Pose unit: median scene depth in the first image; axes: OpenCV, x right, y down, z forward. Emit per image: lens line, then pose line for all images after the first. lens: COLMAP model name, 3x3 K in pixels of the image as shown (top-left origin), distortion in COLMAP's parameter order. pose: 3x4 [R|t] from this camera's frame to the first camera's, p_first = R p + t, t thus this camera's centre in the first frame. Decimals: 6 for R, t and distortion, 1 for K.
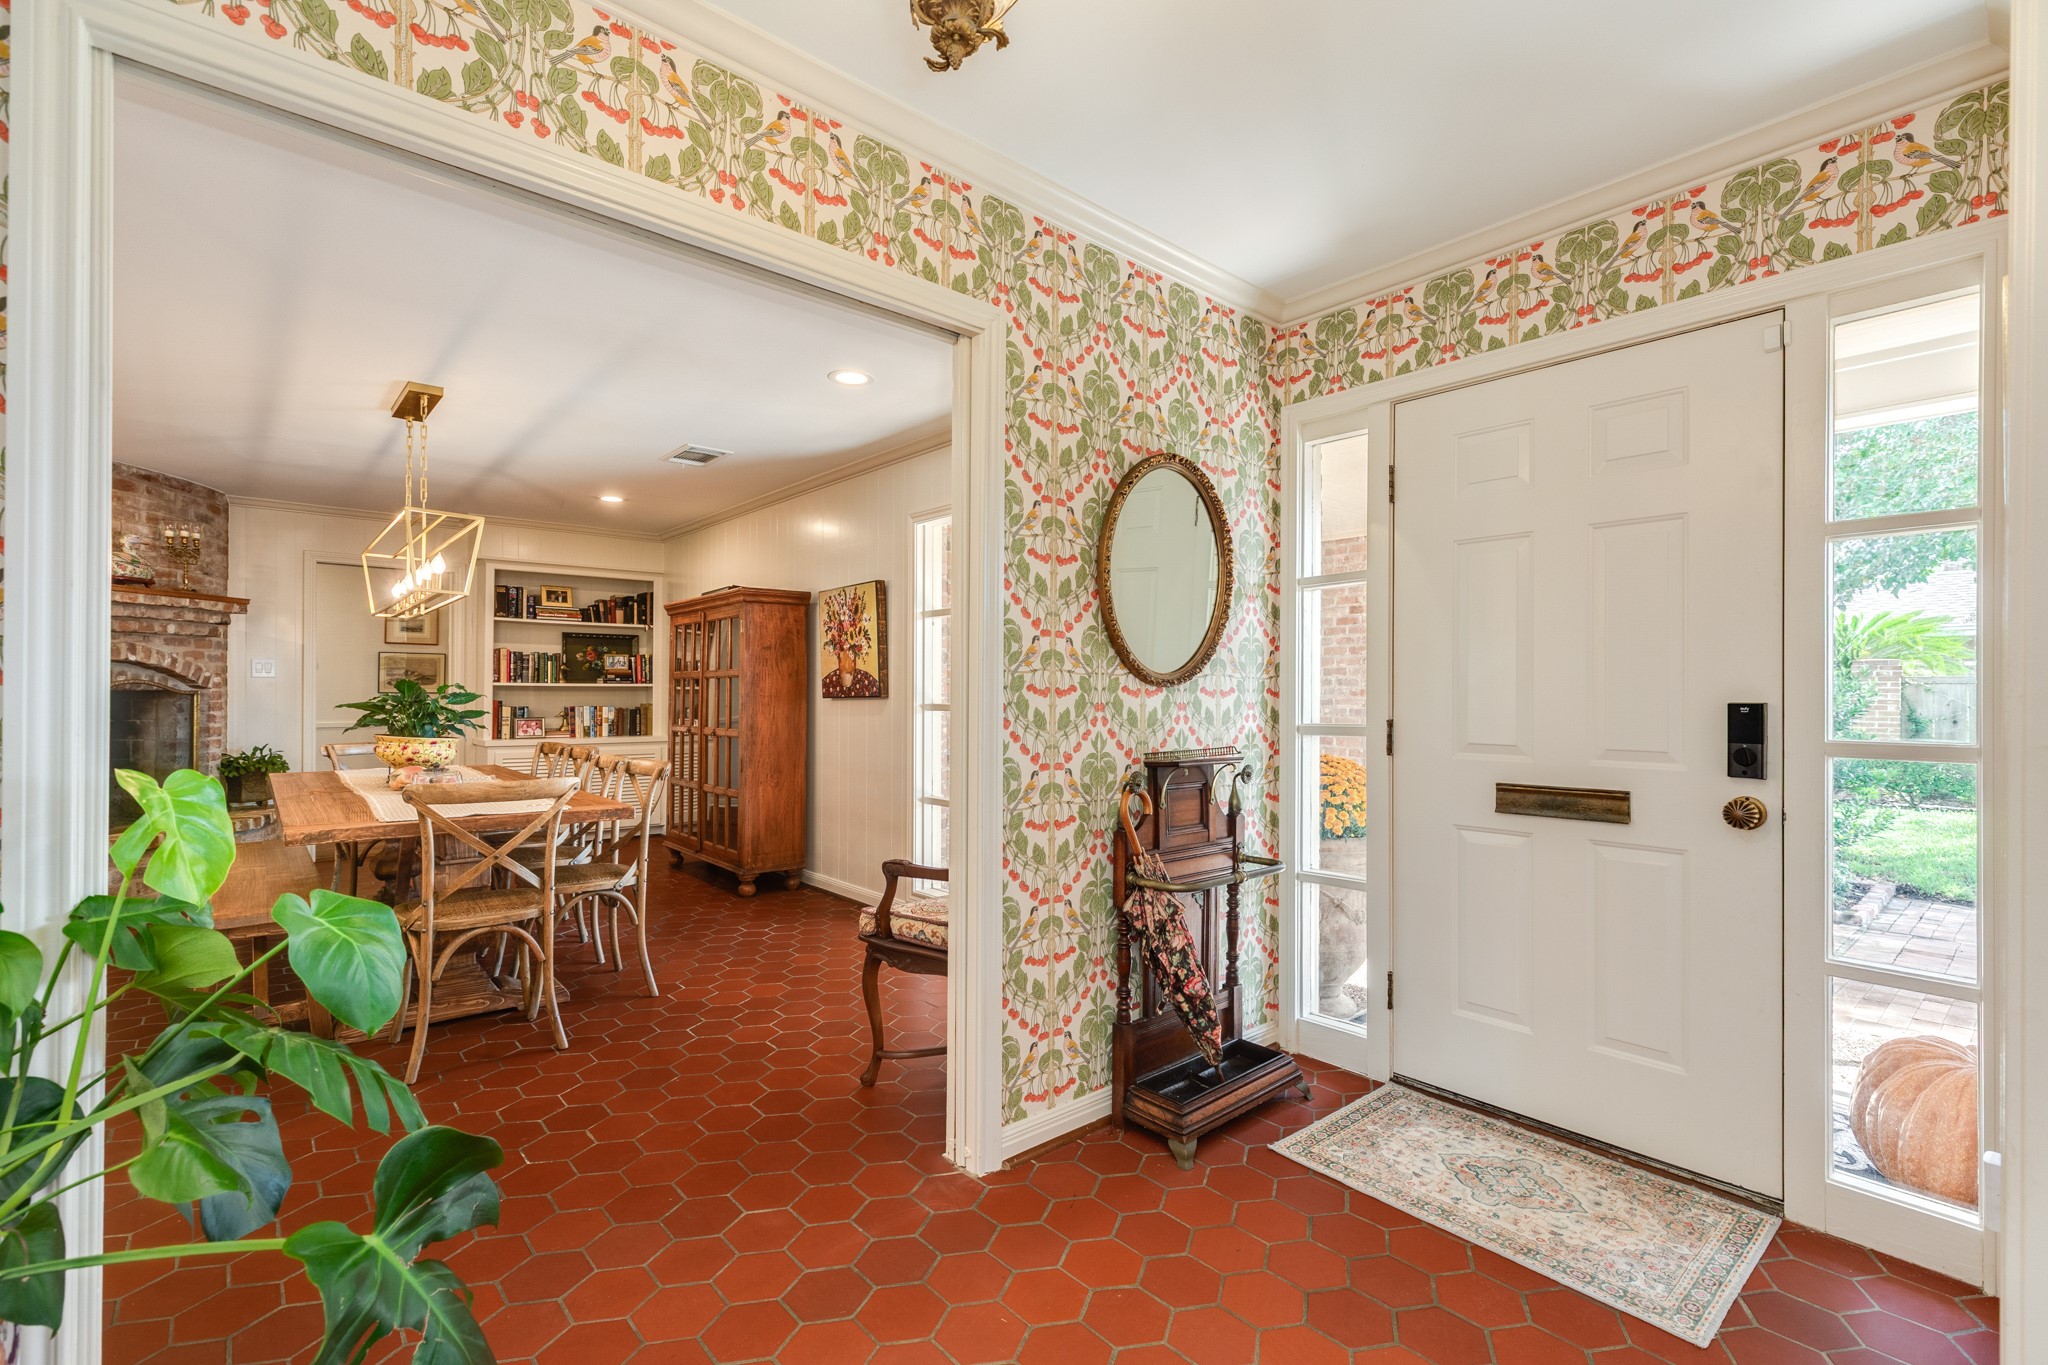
lens RADIAL K [[911.6, 0, 1022.8], [0, 911.6, 687.7], [0, 0, 1]] dist [0.004318, 0.000496]
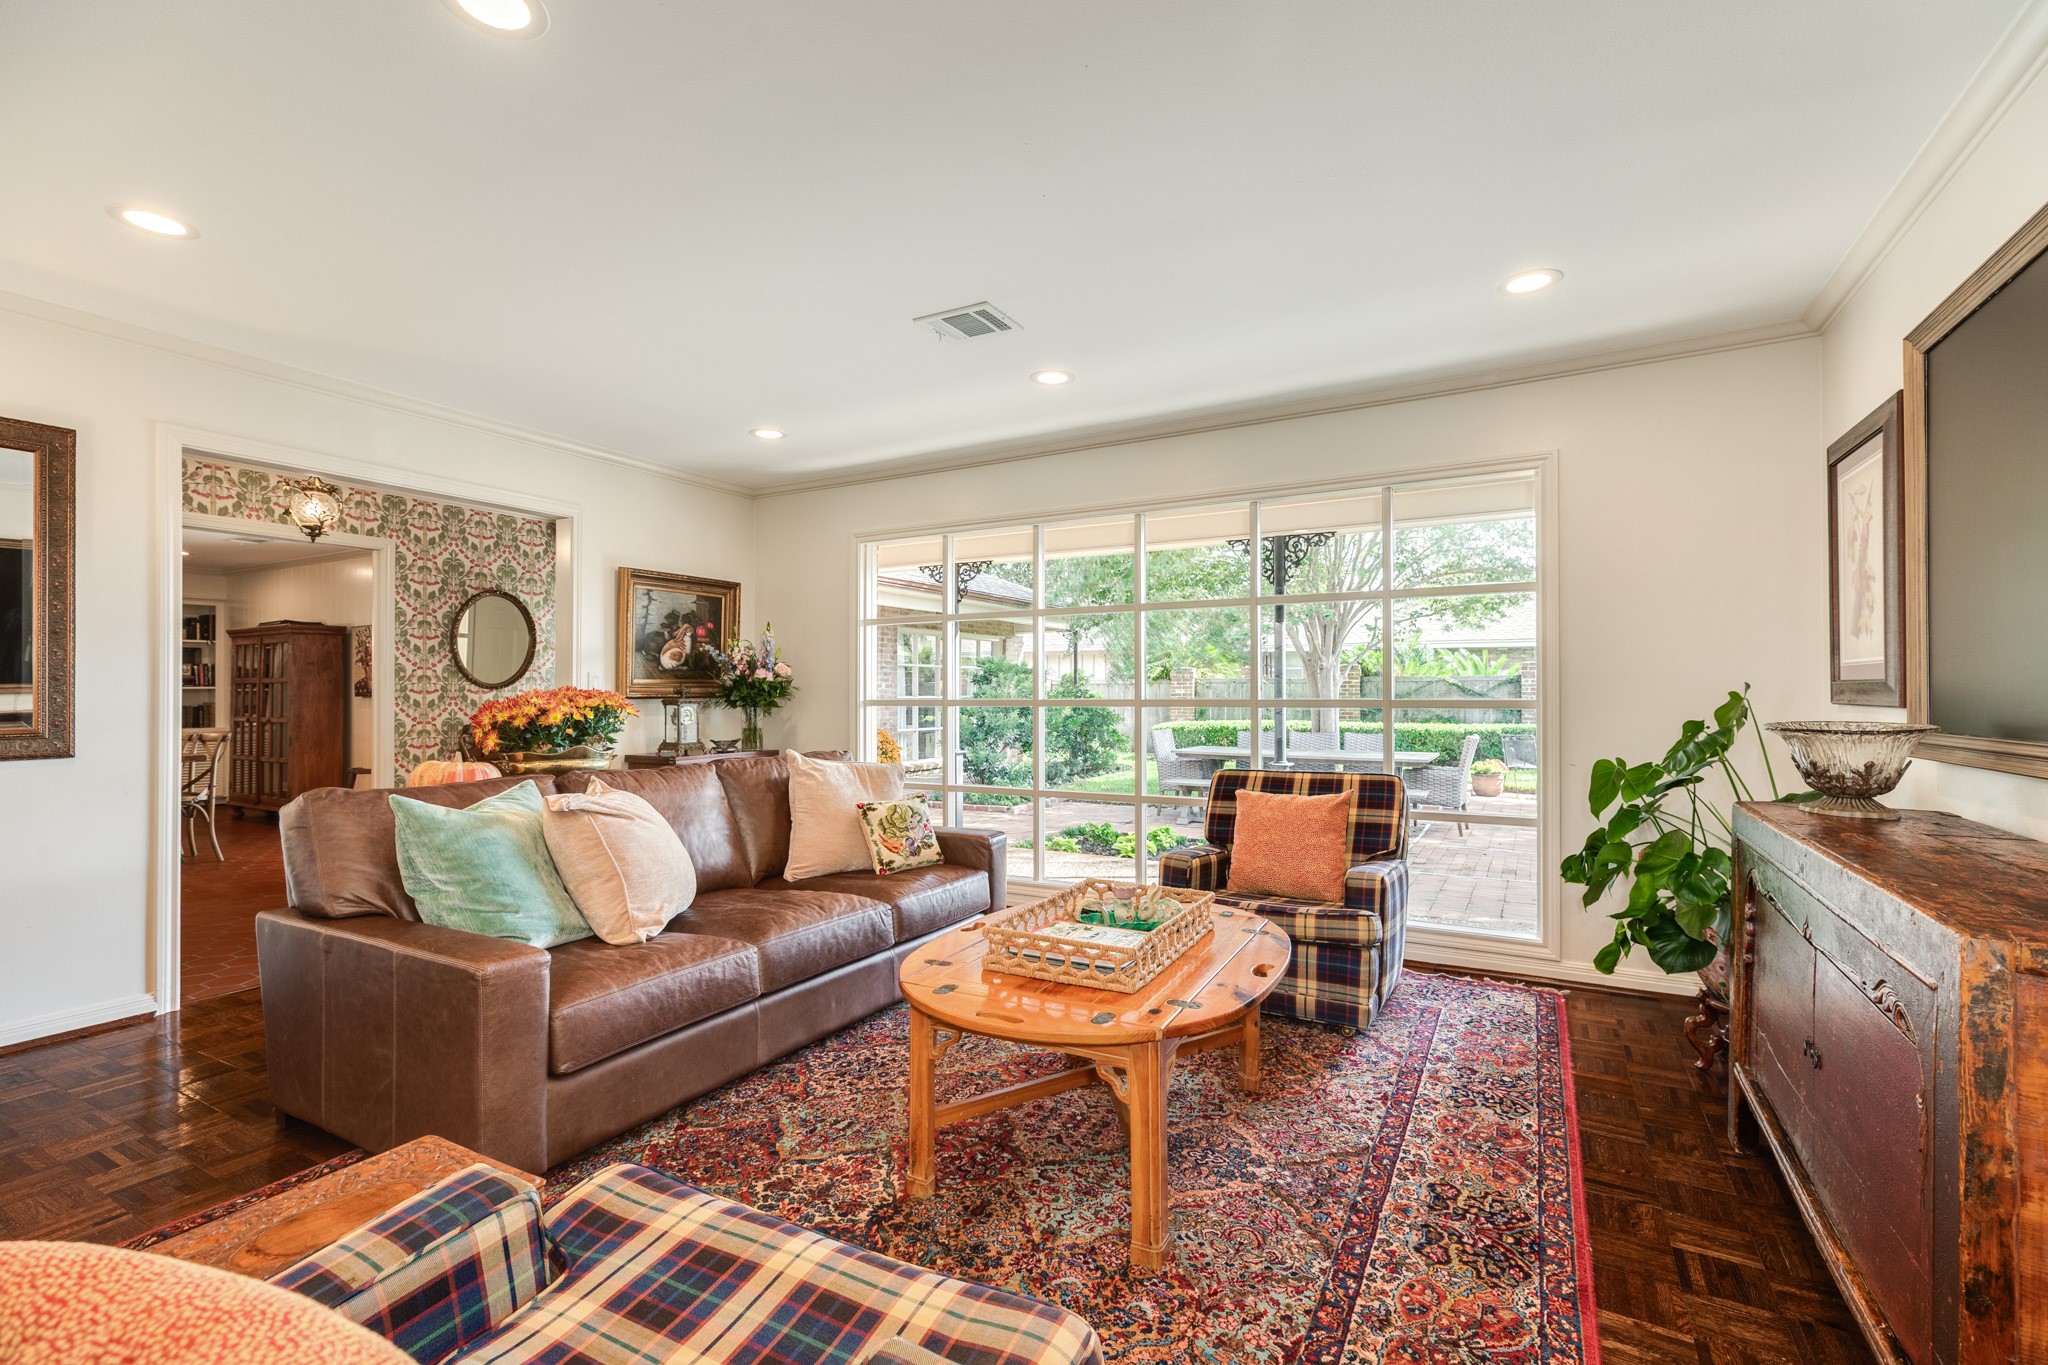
lens RADIAL K [[911.6, 0, 1022.8], [0, 911.6, 687.7], [0, 0, 1]] dist [0.004318, 0.000496]
pose [[0.942198, -0.003728, 0.335036, 0.329092], [0.003189, 0.999993, 0.002161, -0.003243], [-0.335042, -0.000967, 0.942203, -0.837210]]
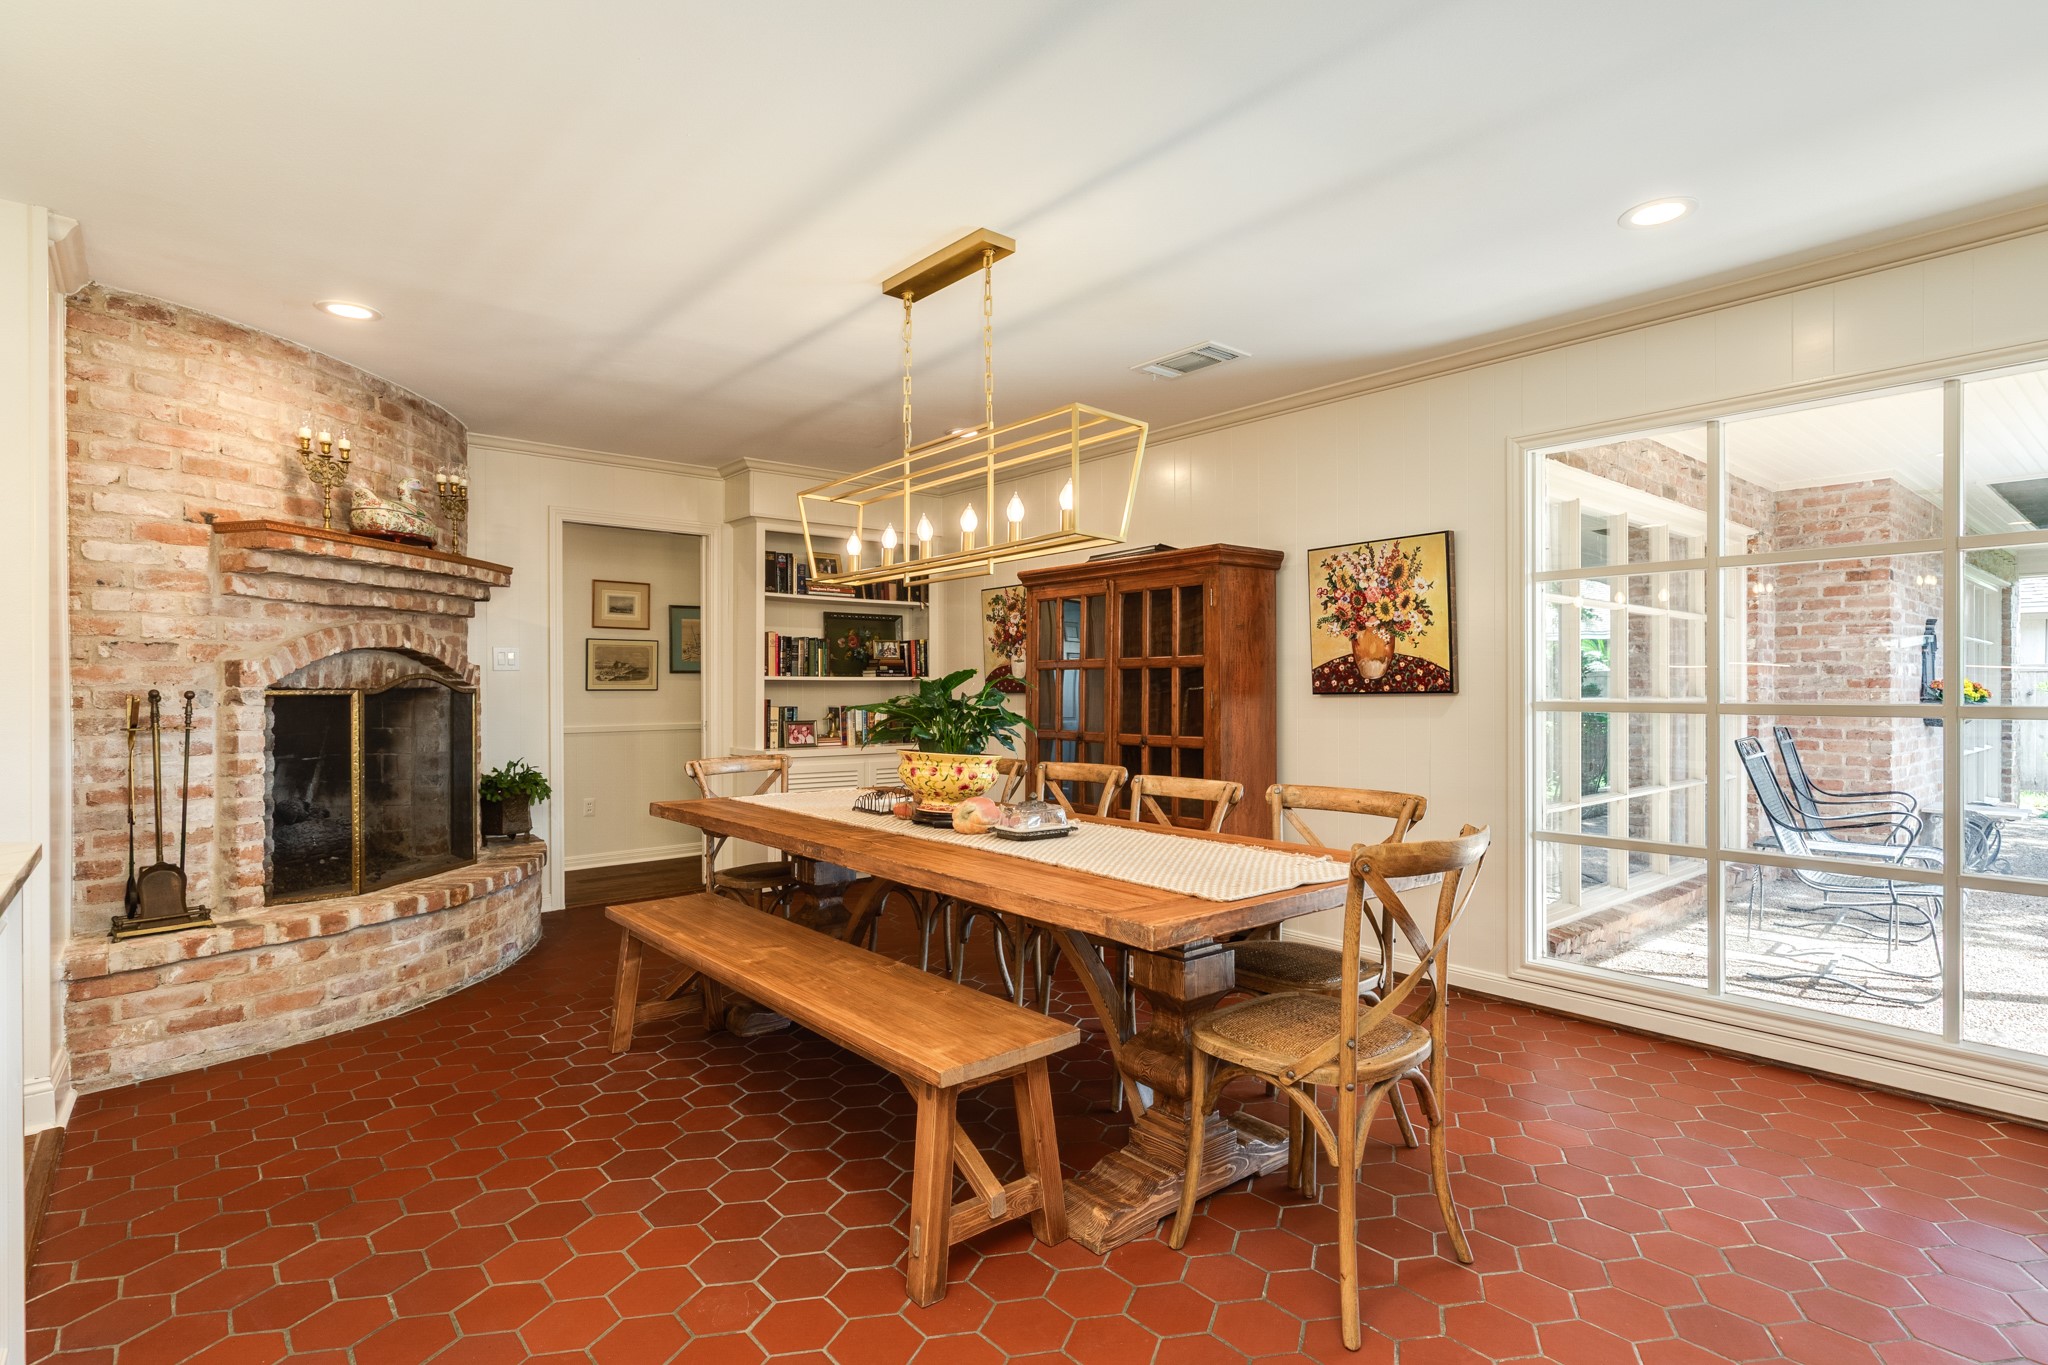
lens RADIAL K [[1012.6, 0, 1012.5], [0, 1012.6, 690.5], [0, 0, 1]] dist [0.000461, 0.000811]
pose [[0.999922, -0.005163, -0.011382, -0.463280], [0.005274, 0.999938, 0.009801, -0.000989], [0.011331, -0.009860, 0.999887, 0.179243]]
